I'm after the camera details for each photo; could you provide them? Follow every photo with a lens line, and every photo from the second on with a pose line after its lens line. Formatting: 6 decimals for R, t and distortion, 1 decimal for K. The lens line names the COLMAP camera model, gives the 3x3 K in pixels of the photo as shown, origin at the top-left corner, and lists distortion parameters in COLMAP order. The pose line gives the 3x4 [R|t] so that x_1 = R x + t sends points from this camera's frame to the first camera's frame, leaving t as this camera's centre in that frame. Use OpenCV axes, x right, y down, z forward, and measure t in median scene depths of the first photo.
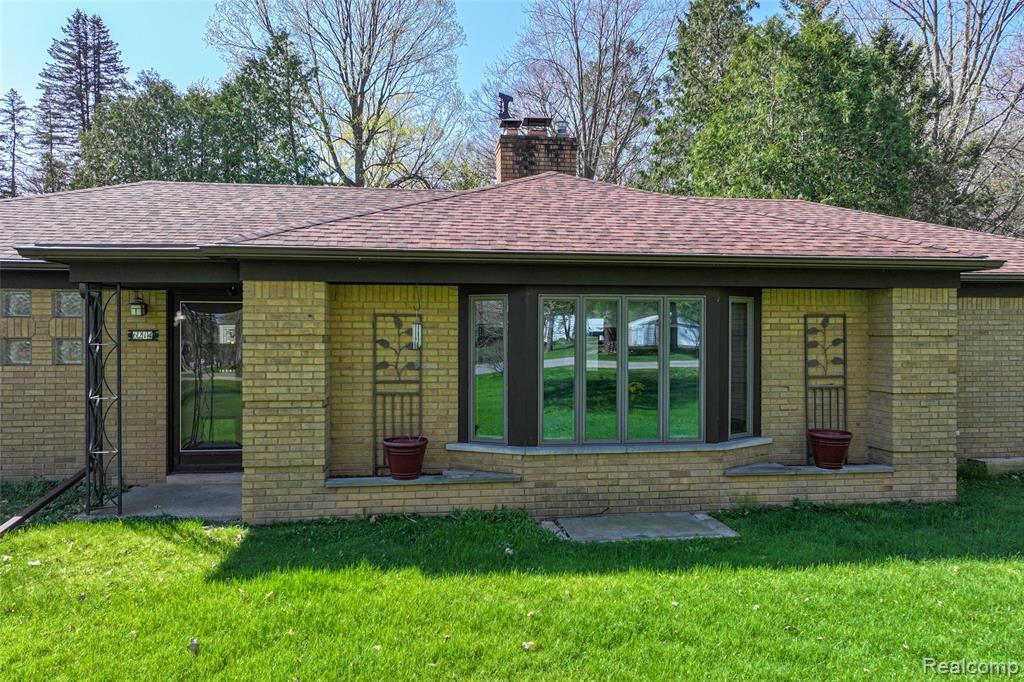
lens RADIAL K [[720.8, 0, 513.9], [0, 720.8, 348.6], [0, 0, 1]] dist [-0.003656, 0.015516]
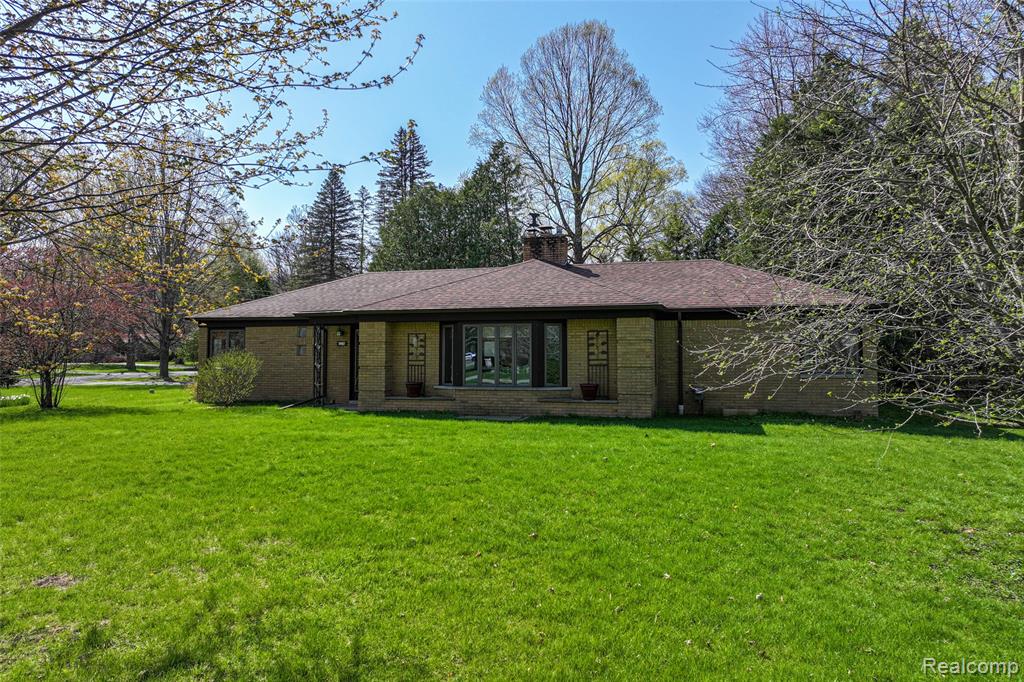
lens RADIAL K [[720.8, 0, 510.1], [0, 720.8, 333.4], [0, 0, 1]] dist [-0.003656, 0.015516]
pose [[0.906112, -0.015823, -0.422742, 1.102793], [-0.006427, 0.998670, -0.051157, 0.072391], [0.422989, 0.049070, 0.904805, -1.049127]]
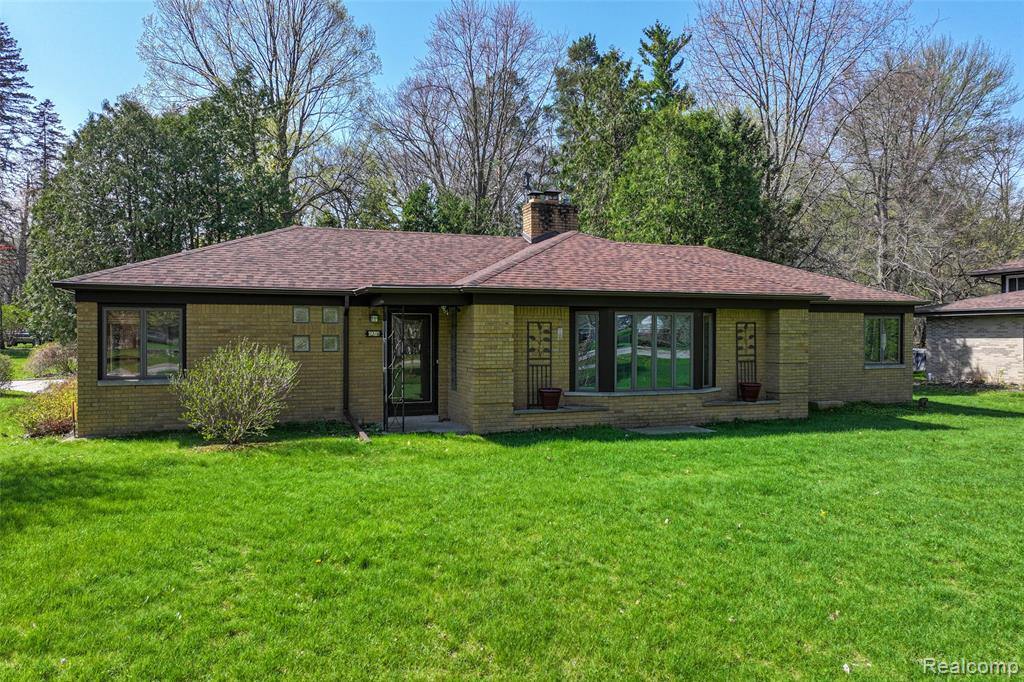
lens RADIAL K [[720.8, 0, 516.0], [0, 720.8, 346.5], [0, 0, 1]] dist [-0.003656, 0.015516]
pose [[0.976179, -0.004925, 0.216913, -0.569931], [0.005089, 0.999987, -0.000196, 0.013560], [-0.216909, 0.001295, 0.976191, -0.720037]]
